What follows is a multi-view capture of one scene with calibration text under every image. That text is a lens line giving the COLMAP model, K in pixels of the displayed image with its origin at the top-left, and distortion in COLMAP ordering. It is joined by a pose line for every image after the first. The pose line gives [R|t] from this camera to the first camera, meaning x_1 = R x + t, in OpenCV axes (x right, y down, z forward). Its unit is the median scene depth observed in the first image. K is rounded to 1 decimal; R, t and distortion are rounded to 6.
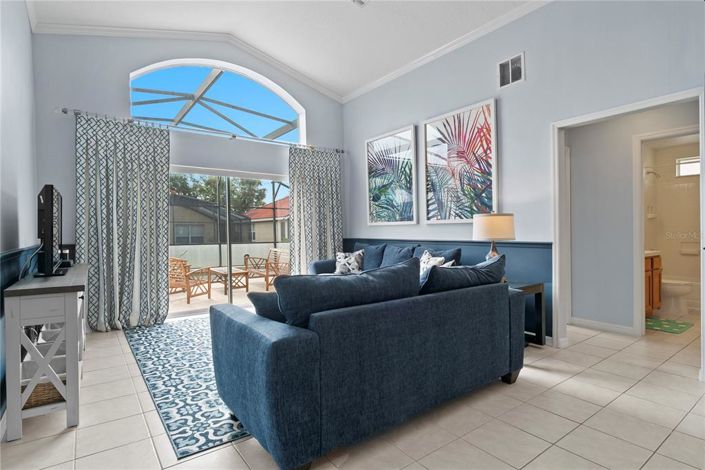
lens RADIAL K [[363.7, 0, 350.8], [0, 363.7, 234.5], [0, 0, 1]] dist [-0.006755, -0.001643]
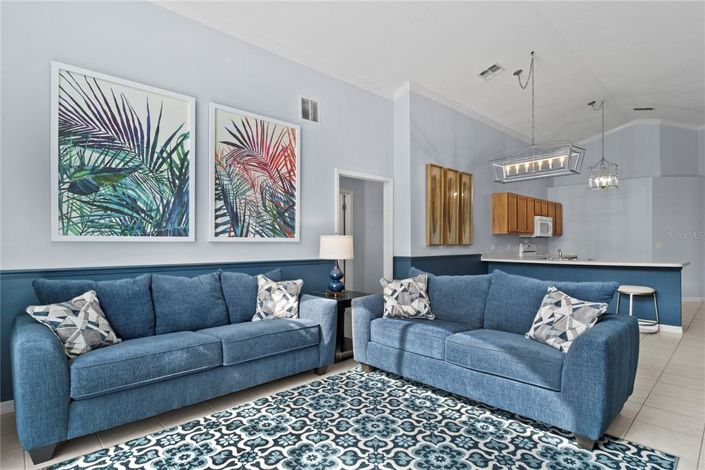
lens RADIAL K [[363.7, 0, 353.4], [0, 363.7, 235.8], [0, 0, 1]] dist [-0.006755, -0.001643]
pose [[-0.127321, 0.021147, 0.991636, -0.581933], [0.004992, 0.999774, -0.020680, -0.024938], [-0.991849, 0.002317, -0.127398, 0.836348]]
